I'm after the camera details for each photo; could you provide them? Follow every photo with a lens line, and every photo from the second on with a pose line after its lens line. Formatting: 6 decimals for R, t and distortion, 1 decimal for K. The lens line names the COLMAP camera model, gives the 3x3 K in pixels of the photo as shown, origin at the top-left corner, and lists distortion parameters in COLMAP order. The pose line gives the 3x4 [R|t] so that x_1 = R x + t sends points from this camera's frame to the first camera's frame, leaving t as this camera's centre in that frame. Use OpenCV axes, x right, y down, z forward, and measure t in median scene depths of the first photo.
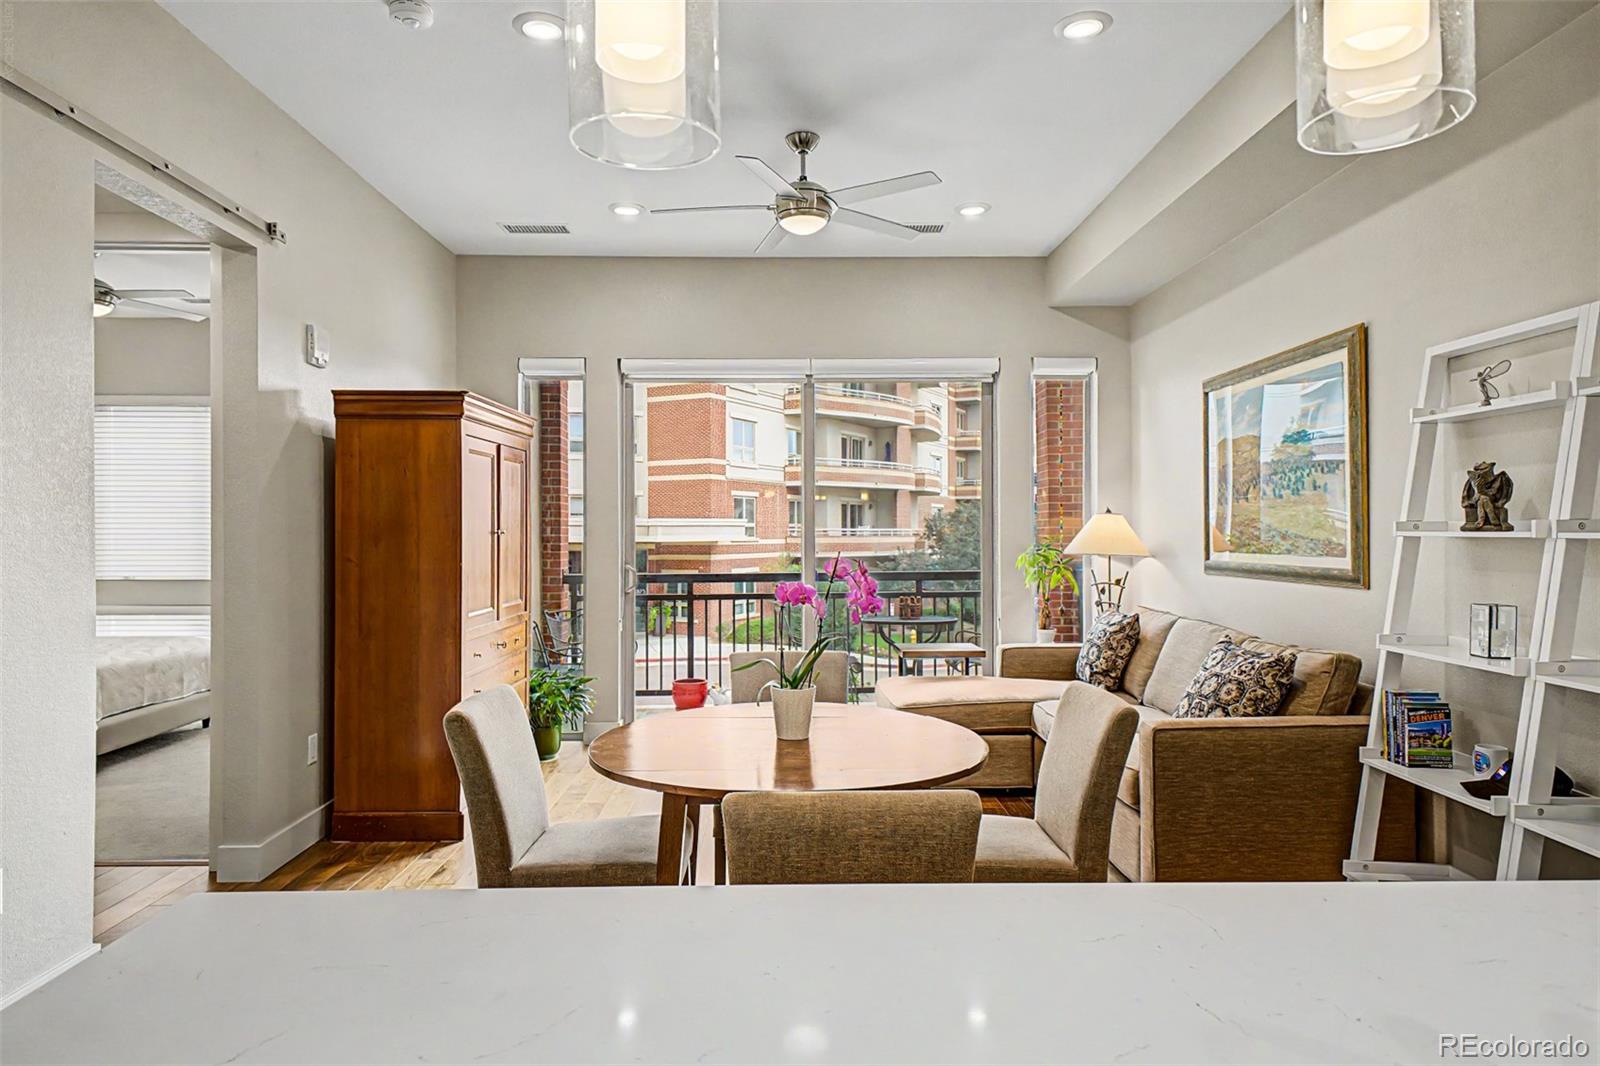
lens RADIAL K [[971.2, 0, 800.0], [0, 971.2, 533.0], [0, 0, 1]] dist [0.000270, -0.000443]
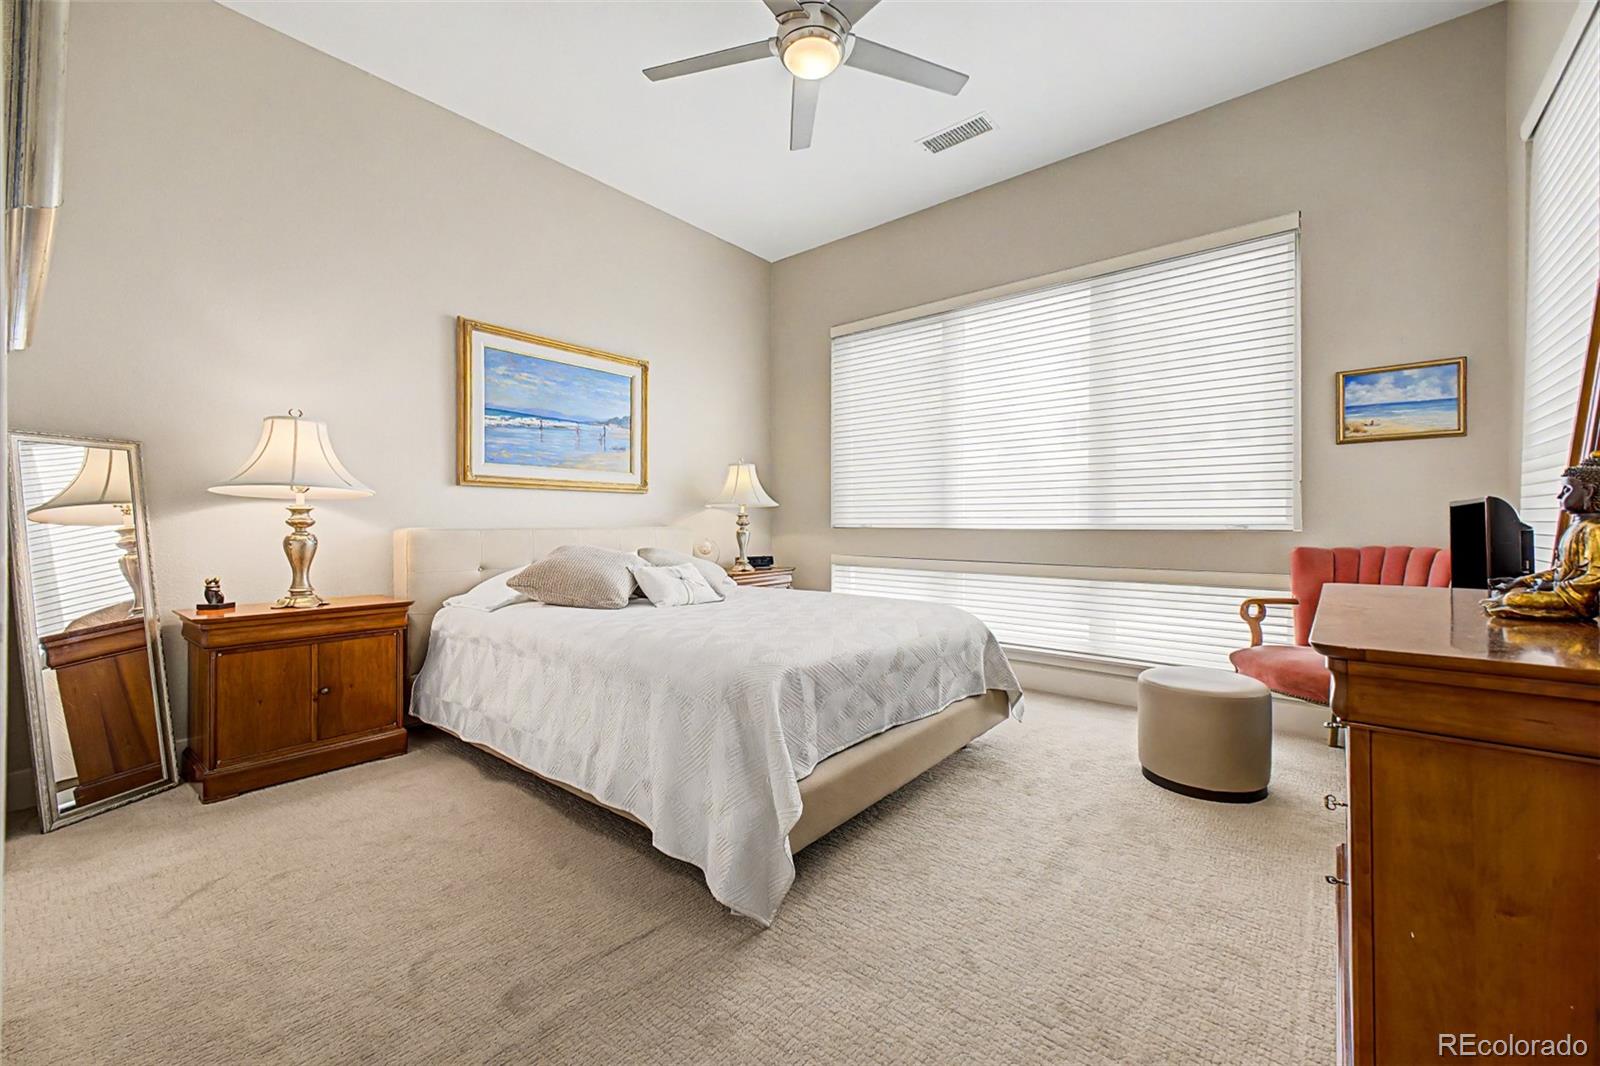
lens RADIAL K [[657.1, 0, 799.6], [0, 657.1, 524.9], [0, 0, 1]] dist [0.016197, -0.000091]
pose [[0.745976, 0.005460, -0.665951, -0.439506], [-0.001610, 0.999978, 0.006395, 0.052033], [0.665971, -0.003699, 0.745968, 0.655533]]
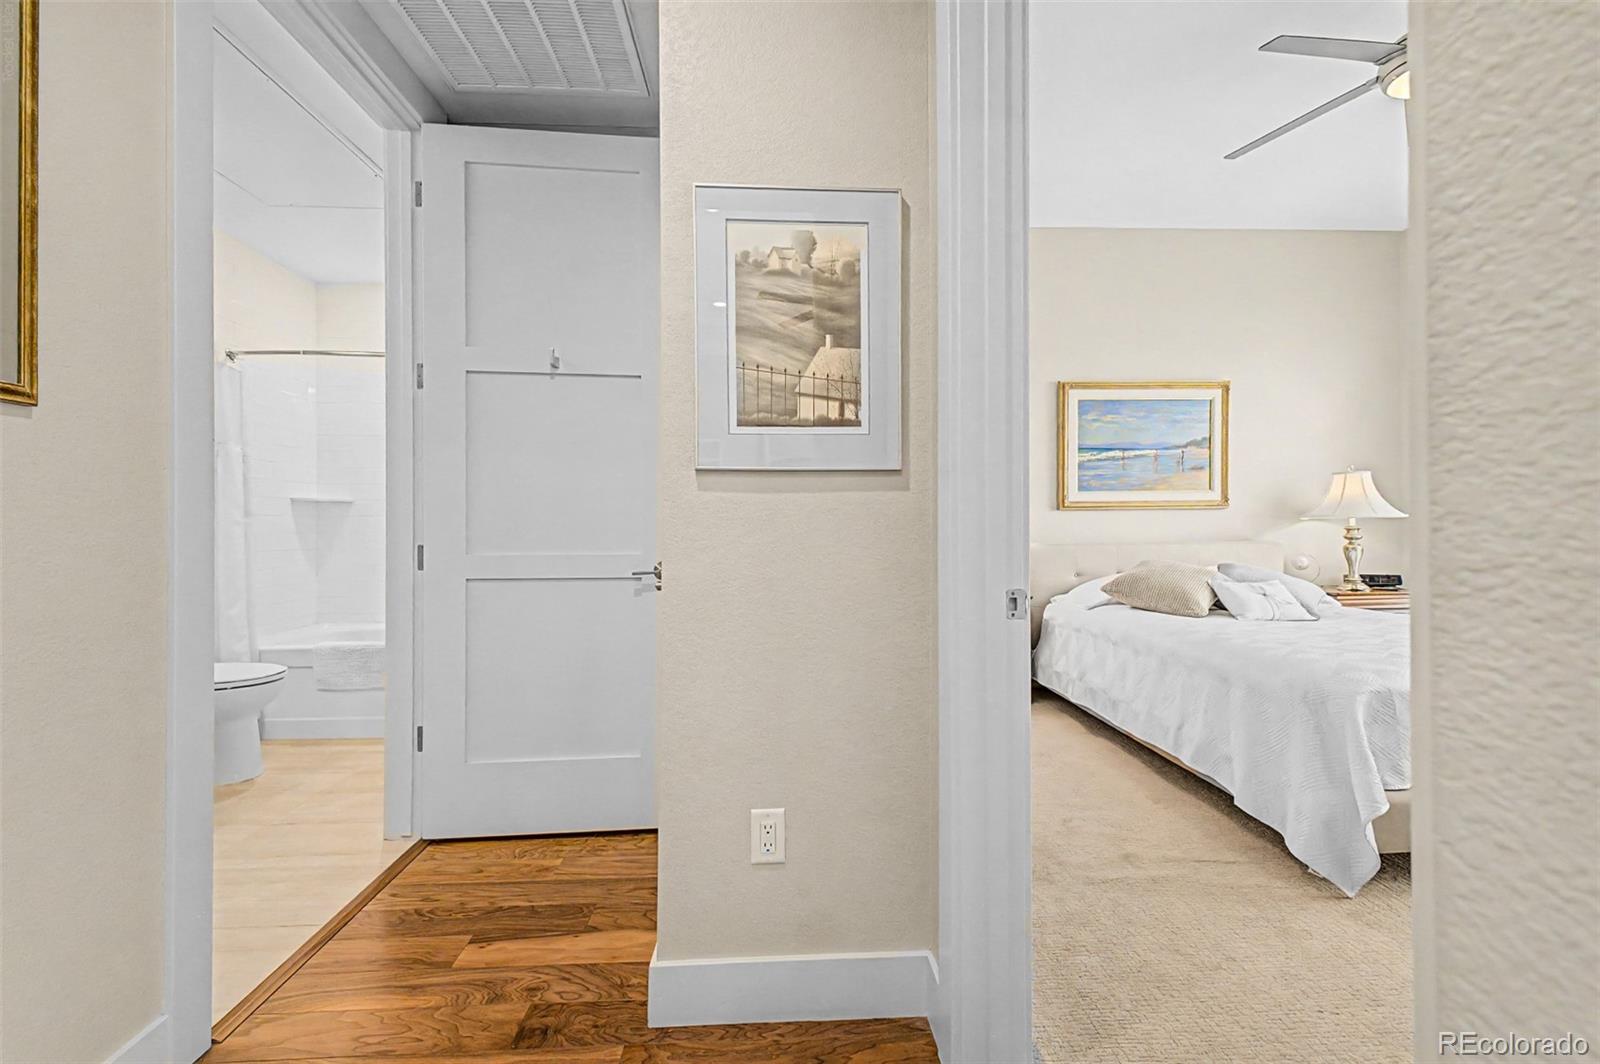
lens RADIAL K [[657.1, 0, 799.6], [0, 657.1, 523.9], [0, 0, 1]] dist [0.016197, -0.000091]
pose [[0.037813, 0.004994, -0.999272, -0.334277], [0.004460, 0.999977, 0.005166, 0.036326], [0.999275, -0.004652, 0.037790, 0.582732]]
